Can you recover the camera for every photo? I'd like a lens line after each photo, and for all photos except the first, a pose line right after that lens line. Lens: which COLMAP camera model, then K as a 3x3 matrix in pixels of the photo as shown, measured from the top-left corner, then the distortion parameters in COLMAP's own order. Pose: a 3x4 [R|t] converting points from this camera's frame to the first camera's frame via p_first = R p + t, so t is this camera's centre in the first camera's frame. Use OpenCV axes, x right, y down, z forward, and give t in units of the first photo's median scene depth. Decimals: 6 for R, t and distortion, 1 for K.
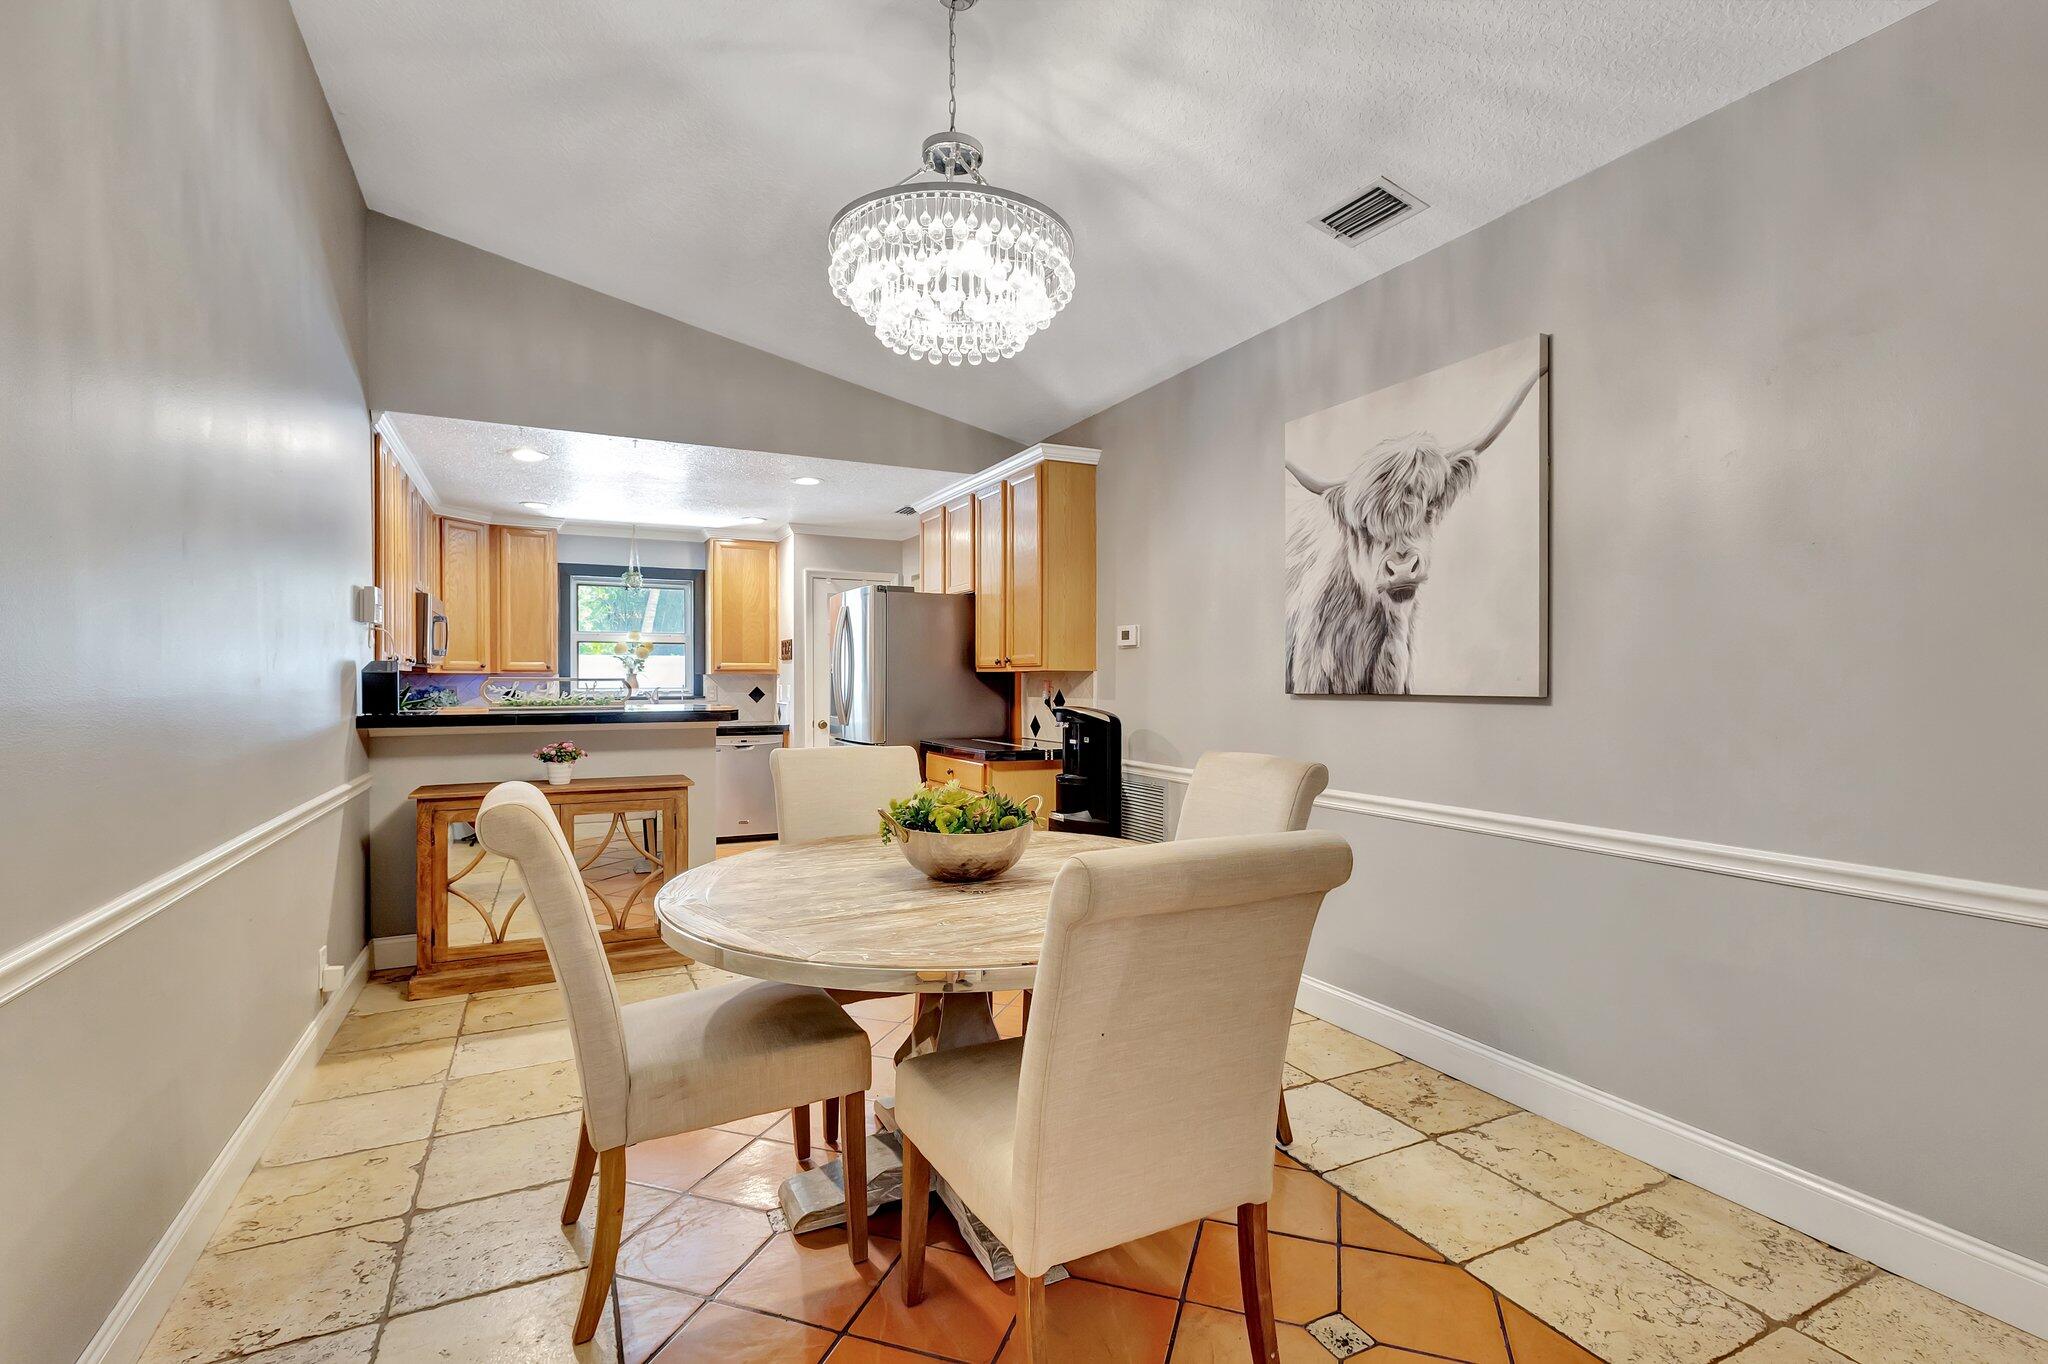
lens RADIAL K [[944.7, 0, 1024.0], [0, 944.7, 682.0], [0, 0, 1]] dist [0.004610, -0.000232]
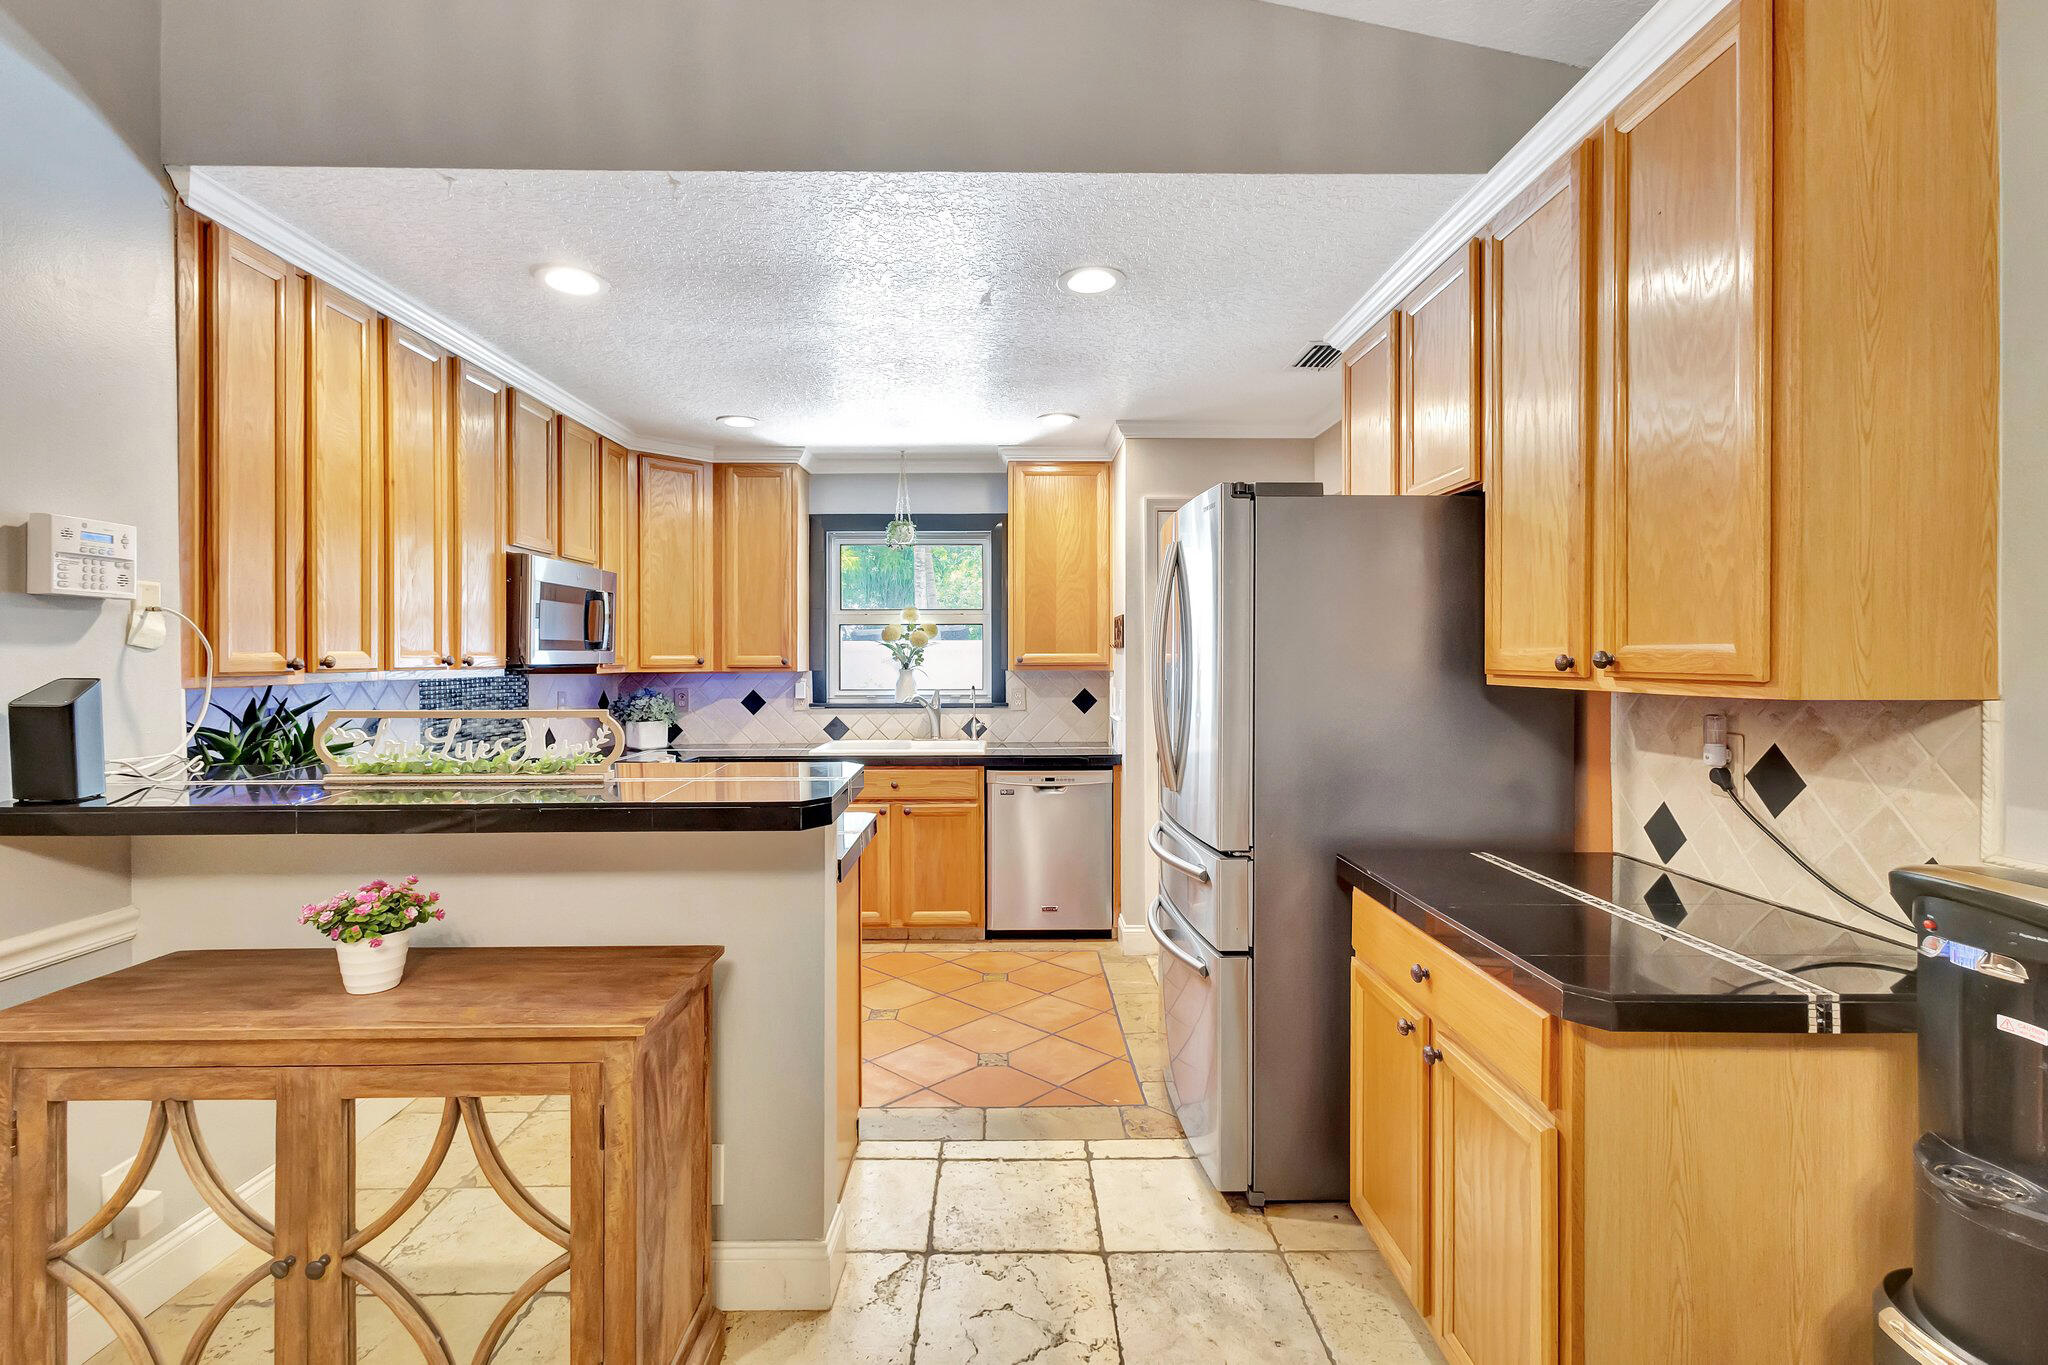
lens RADIAL K [[954.0, 0, 1023.2], [0, 954.0, 656.4], [0, 0, 1]] dist [0.001048, 0.000086]
pose [[0.902477, -0.003605, -0.430723, -0.040736], [0.002240, 0.999991, -0.003677, -0.016343], [0.430733, 0.002353, 0.902476, 0.421878]]
